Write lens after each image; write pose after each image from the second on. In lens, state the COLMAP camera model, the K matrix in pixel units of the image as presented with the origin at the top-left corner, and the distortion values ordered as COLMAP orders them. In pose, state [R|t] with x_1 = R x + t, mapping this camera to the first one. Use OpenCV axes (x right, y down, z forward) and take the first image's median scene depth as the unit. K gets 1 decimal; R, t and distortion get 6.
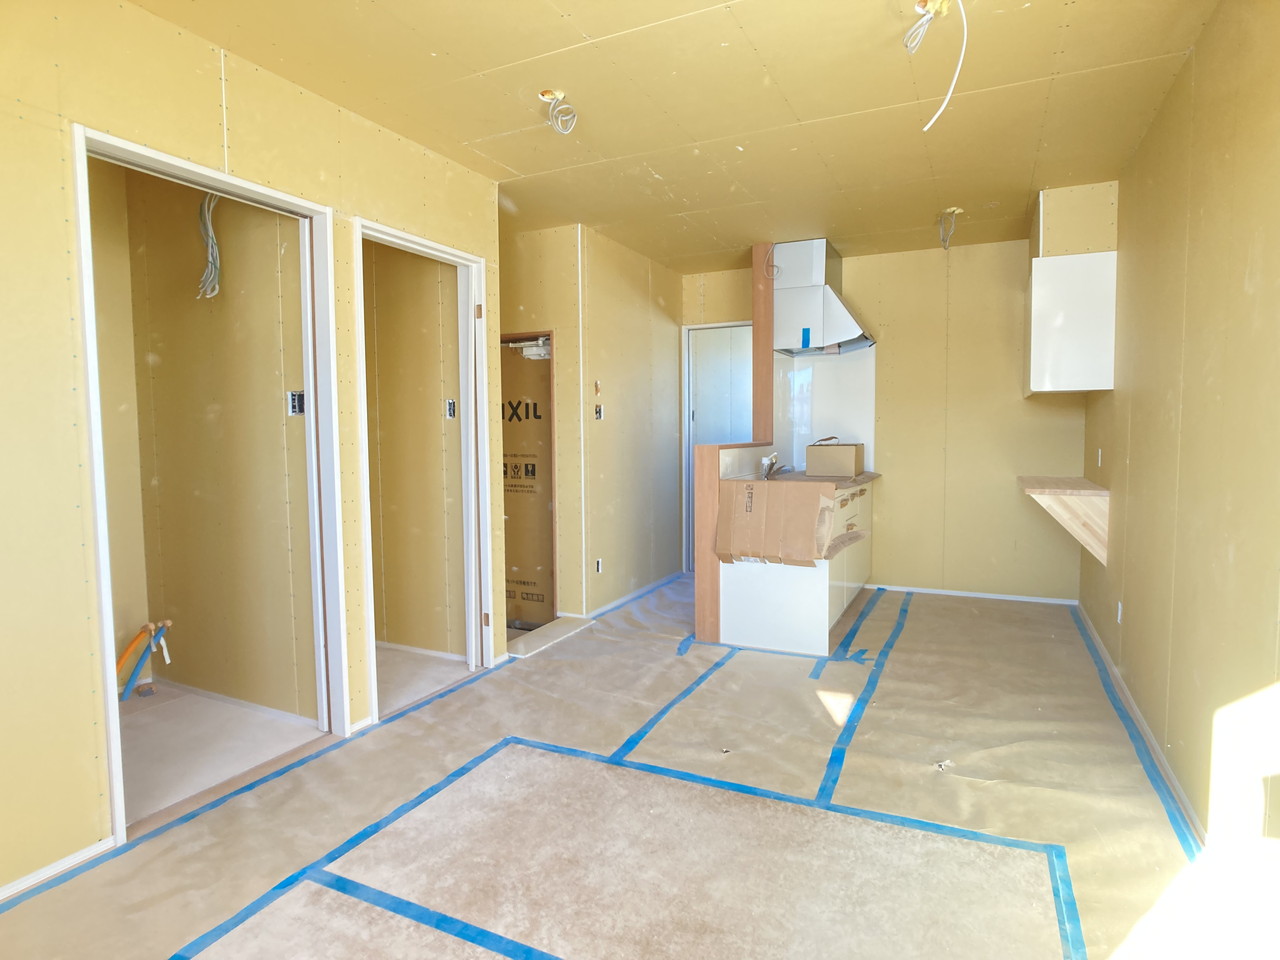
lens RADIAL K [[698.0, 0, 638.8], [0, 698.0, 477.1], [0, 0, 1]] dist [-0.024321, 0.002143]
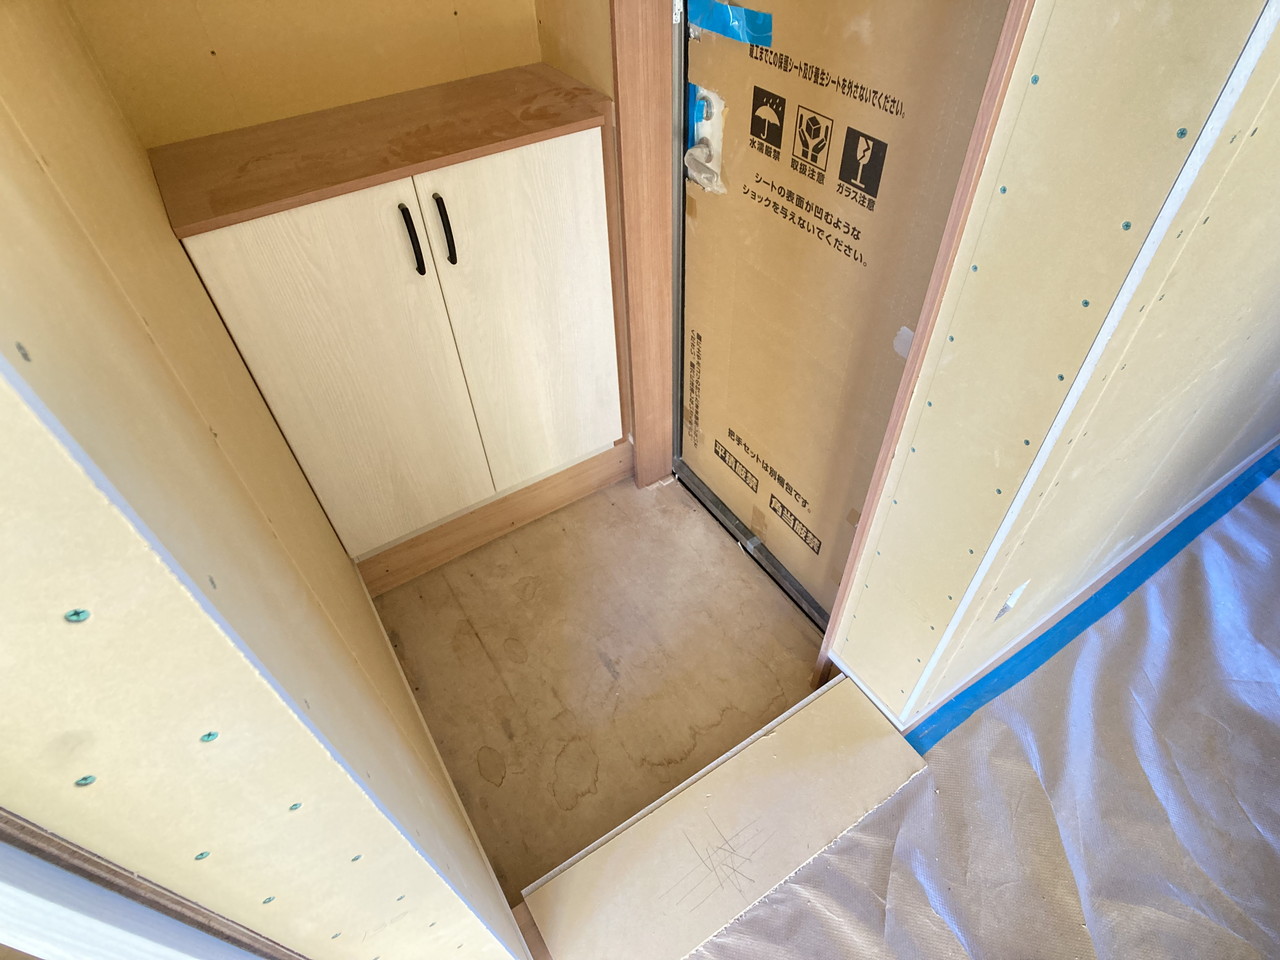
lens RADIAL K [[698.0, 0, 646.8], [0, 698.0, 484.5], [0, 0, 1]] dist [-0.024321, 0.002143]
pose [[0.857315, 0.362354, -0.365665, -0.094144], [-0.009617, 0.721465, 0.692384, -0.091480], [0.514702, -0.590075, 0.622007, 0.755001]]
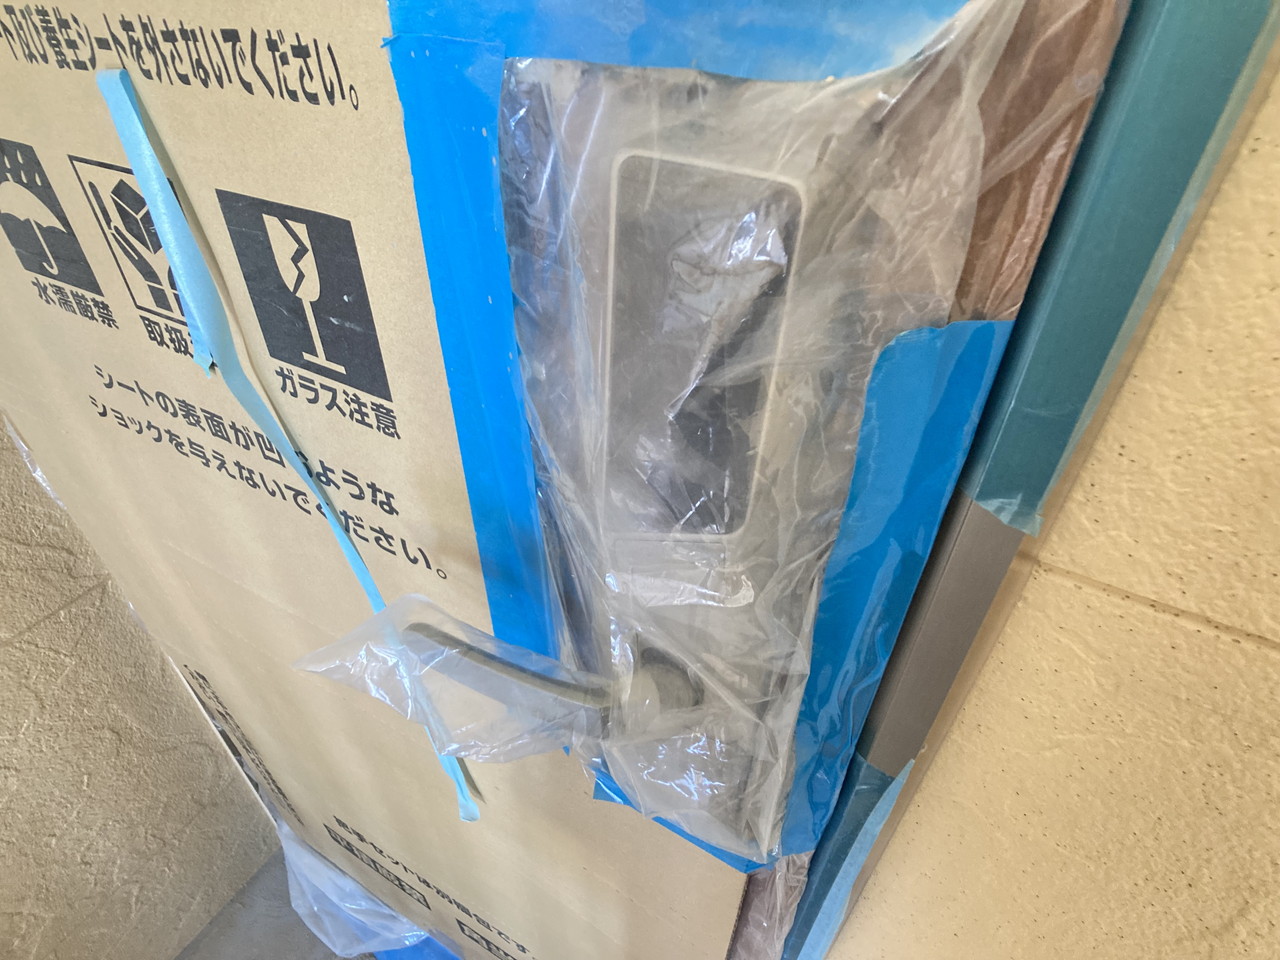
lens RADIAL K [[698.0, 0, 635.5], [0, 698.0, 482.6], [0, 0, 1]] dist [-0.024321, 0.002143]
pose [[0.998759, 0.040172, -0.029447, -0.121243], [-0.016420, 0.823705, 0.566781, -0.033847], [0.047025, -0.565594, 0.823342, 0.933892]]
